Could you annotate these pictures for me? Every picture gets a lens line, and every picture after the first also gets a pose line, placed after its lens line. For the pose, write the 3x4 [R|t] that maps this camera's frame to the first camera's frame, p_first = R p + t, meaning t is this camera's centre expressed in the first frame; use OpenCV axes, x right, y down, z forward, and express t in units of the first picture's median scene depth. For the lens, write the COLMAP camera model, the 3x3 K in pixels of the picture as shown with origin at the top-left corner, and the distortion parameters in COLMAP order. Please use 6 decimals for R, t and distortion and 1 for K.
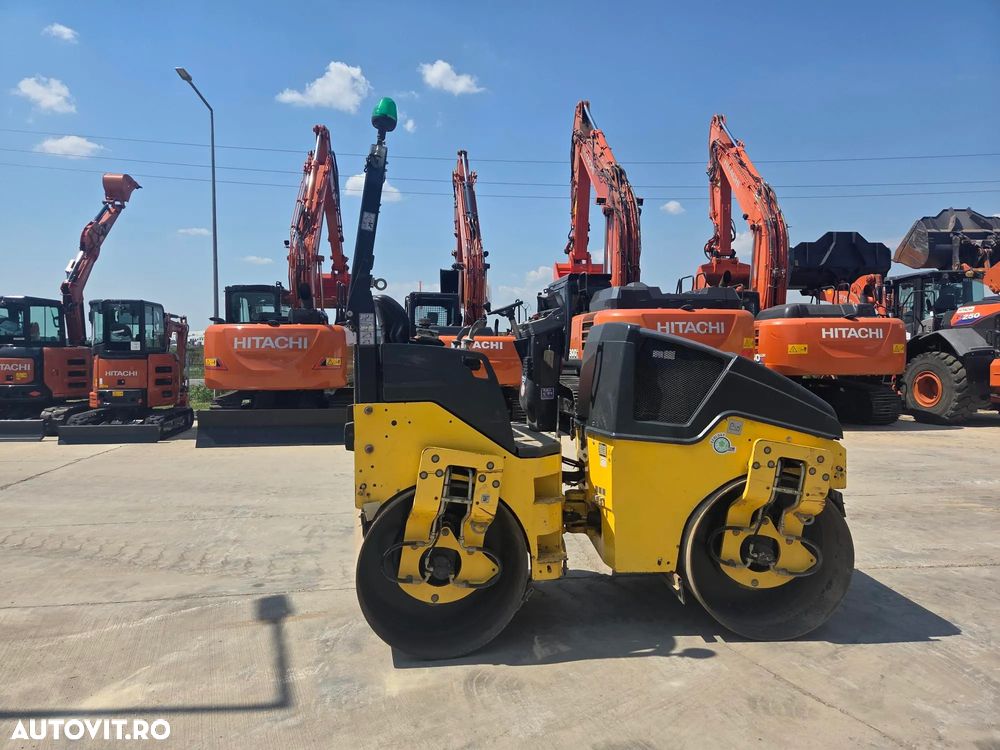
lens RADIAL K [[647.1, 0, 513.9], [0, 647.1, 360.4], [0, 0, 1]] dist [0.065830, -0.048263]
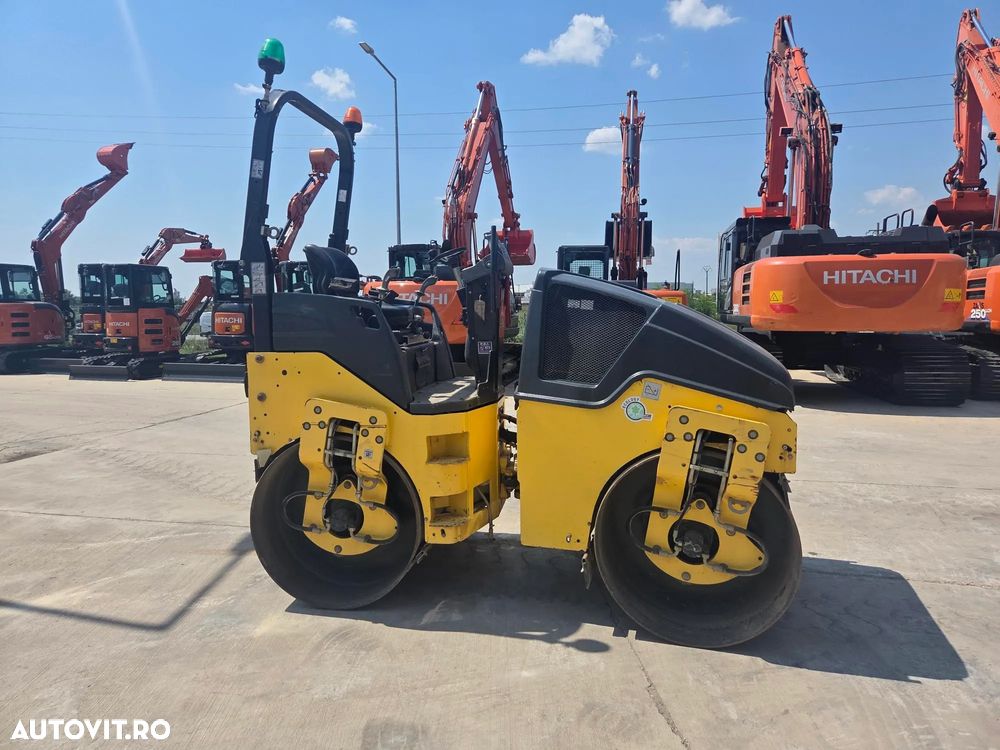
lens RADIAL K [[659.8, 0, 516.4], [0, 659.8, 353.0], [0, 0, 1]] dist [0.068400, -0.052449]
pose [[0.943917, 0.021697, -0.329468, 0.444258], [-0.004213, 0.998549, 0.053688, 0.008965], [0.330155, -0.049289, 0.942639, 0.139618]]
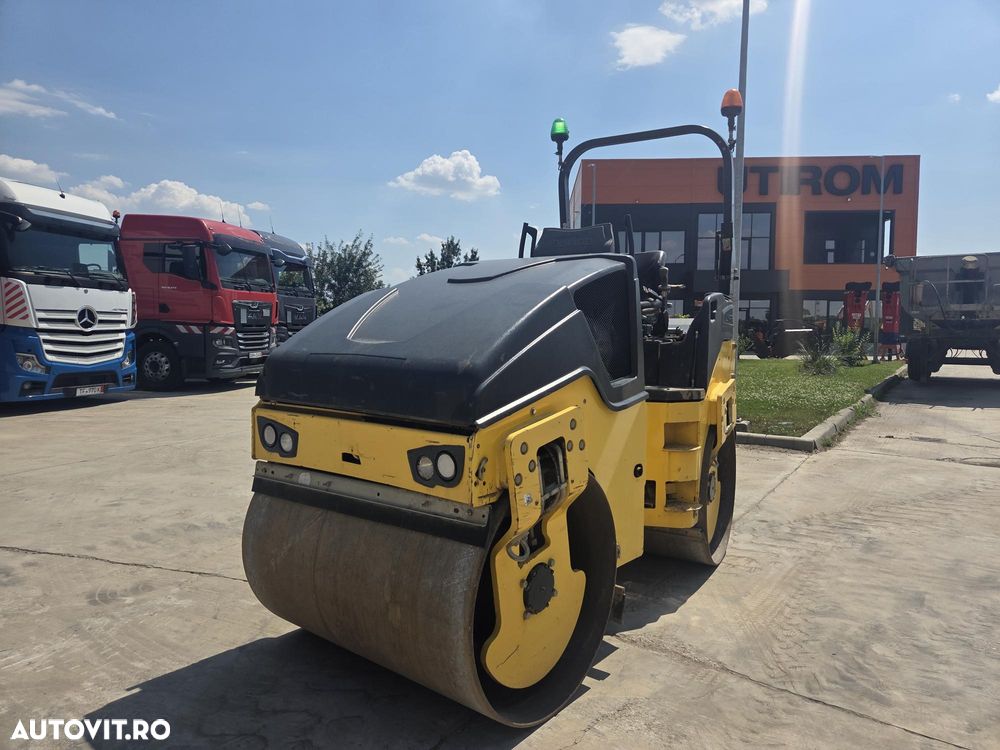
lens RADIAL K [[667.9, 0, 501.6], [0, 667.9, 361.3], [0, 0, 1]] dist [0.058417, -0.042848]
pose [[-0.654548, 0.025819, -0.755580, 0.899182], [-0.021945, 0.998347, 0.053125, 0.030110], [0.755702, 0.051354, -0.652899, 1.715360]]
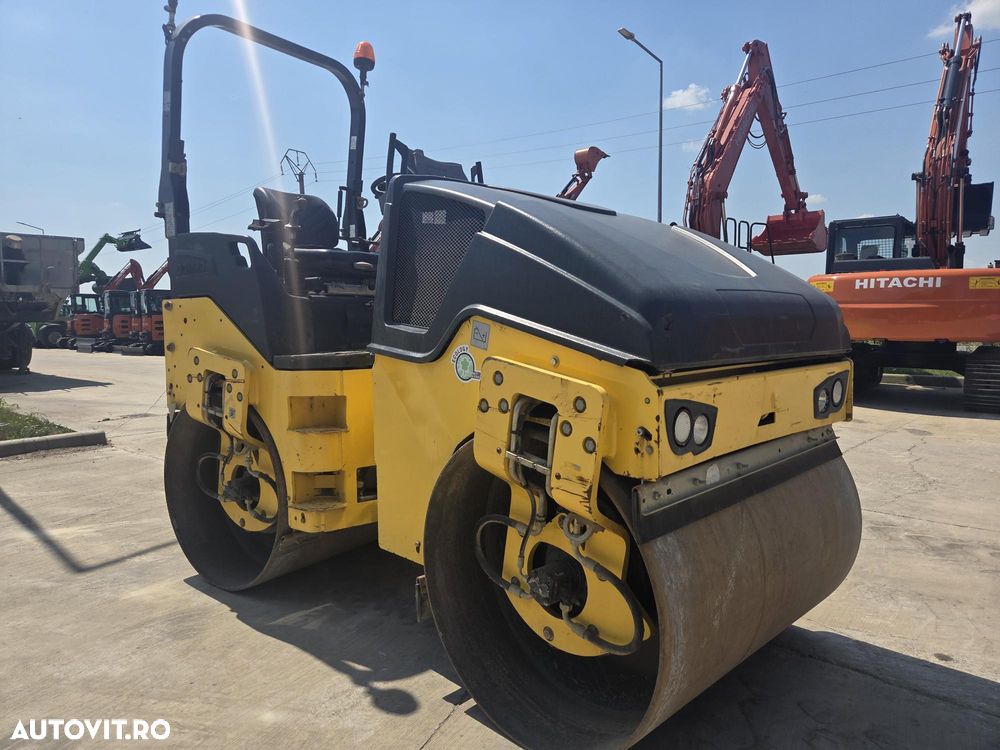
lens RADIAL K [[667.9, 0, 501.6], [0, 667.9, 361.3], [0, 0, 1]] dist [0.058417, -0.042848]
pose [[0.671333, 0.040765, -0.740034, 0.746905], [-0.004712, 0.998701, 0.050739, 0.094006], [0.741141, -0.030576, 0.670653, 0.625512]]
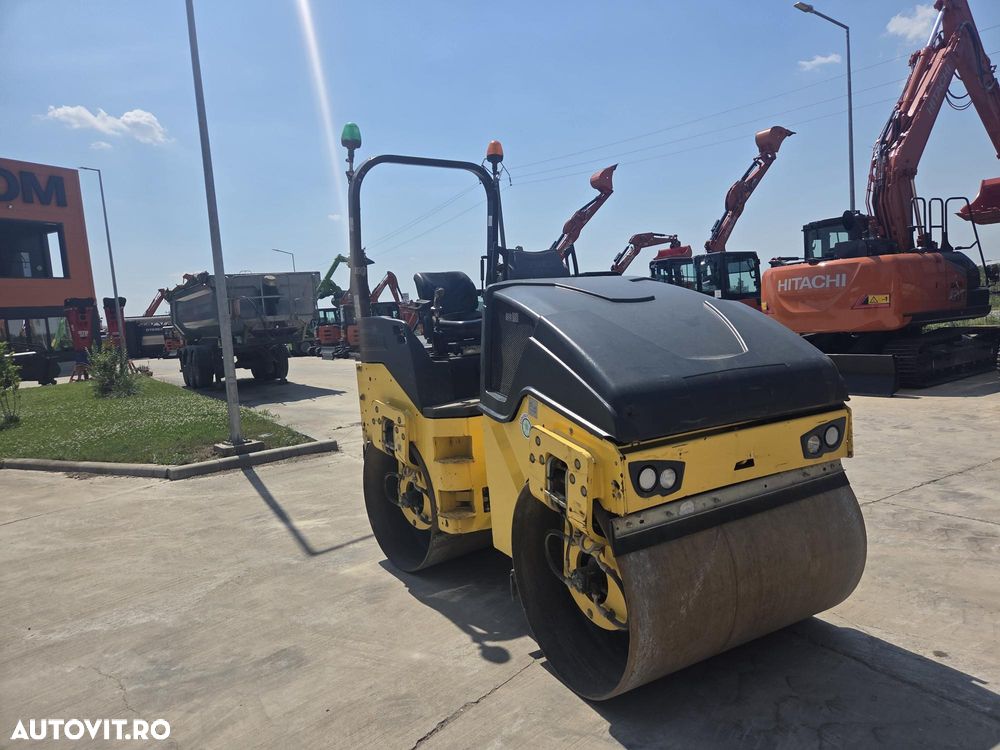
lens RADIAL K [[669.1, 0, 520.6], [0, 669.1, 357.6], [0, 0, 1]] dist [0.042573, -0.004189]
pose [[0.446195, 0.028048, -0.894496, 1.037209], [0.058788, 0.996431, 0.060569, -0.008517], [0.893003, -0.079611, 0.442953, 0.616548]]
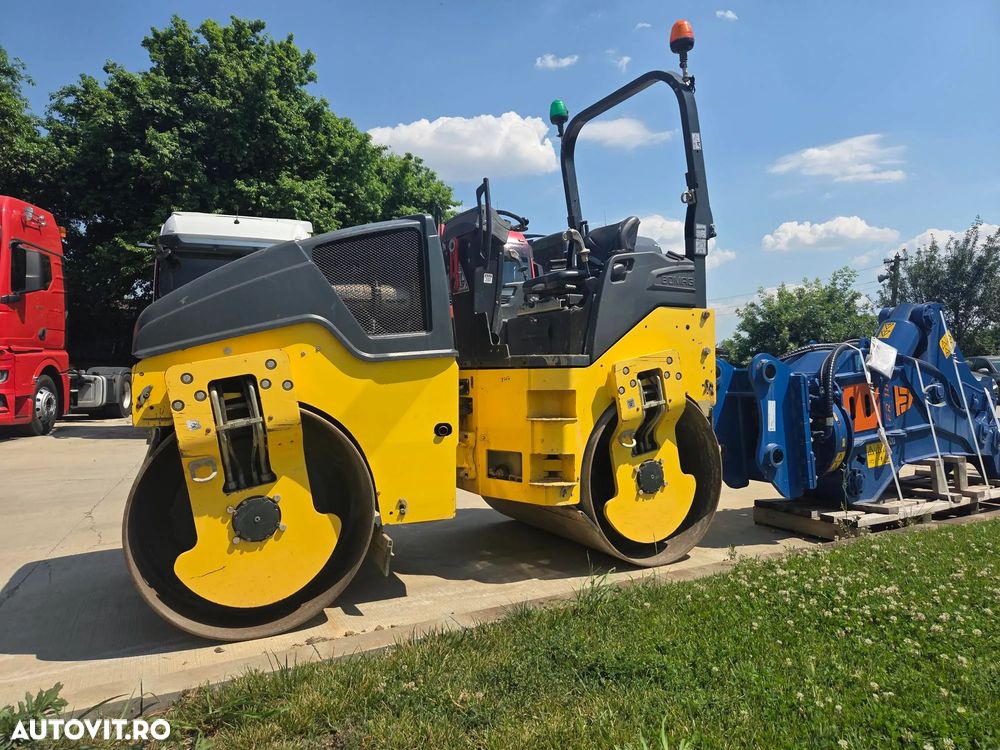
lens RADIAL K [[697.5, 0, 500.0], [0, 697.5, 375.0], [0, 0, 1]] dist [0.053389, -0.053549]
pose [[-0.926828, 0.018291, -0.375041, 0.409237], [0.008628, 0.999587, 0.027426, 0.118528], [0.375388, 0.022183, -0.926602, 2.118696]]
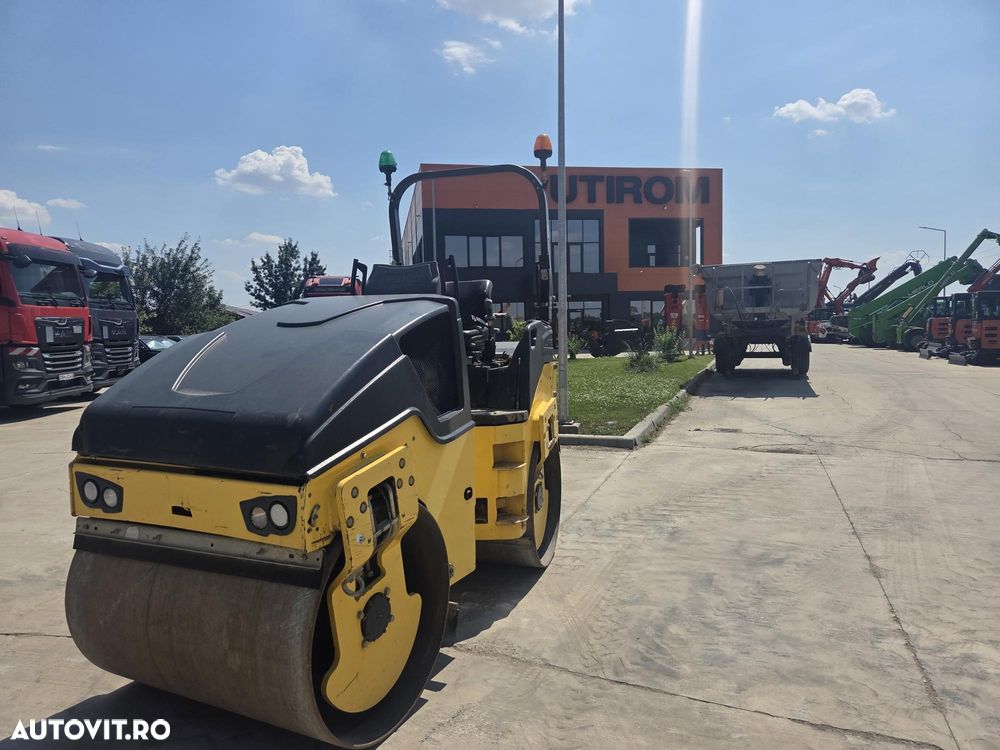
lens RADIAL K [[674.2, 0, 492.1], [0, 674.2, 367.4], [0, 0, 1]] dist [0.063758, -0.052252]
pose [[-0.484545, 0.060241, -0.872690, 0.934064], [0.006685, 0.997852, 0.065169, -0.022370], [0.874741, 0.025744, -0.483906, 1.772269]]
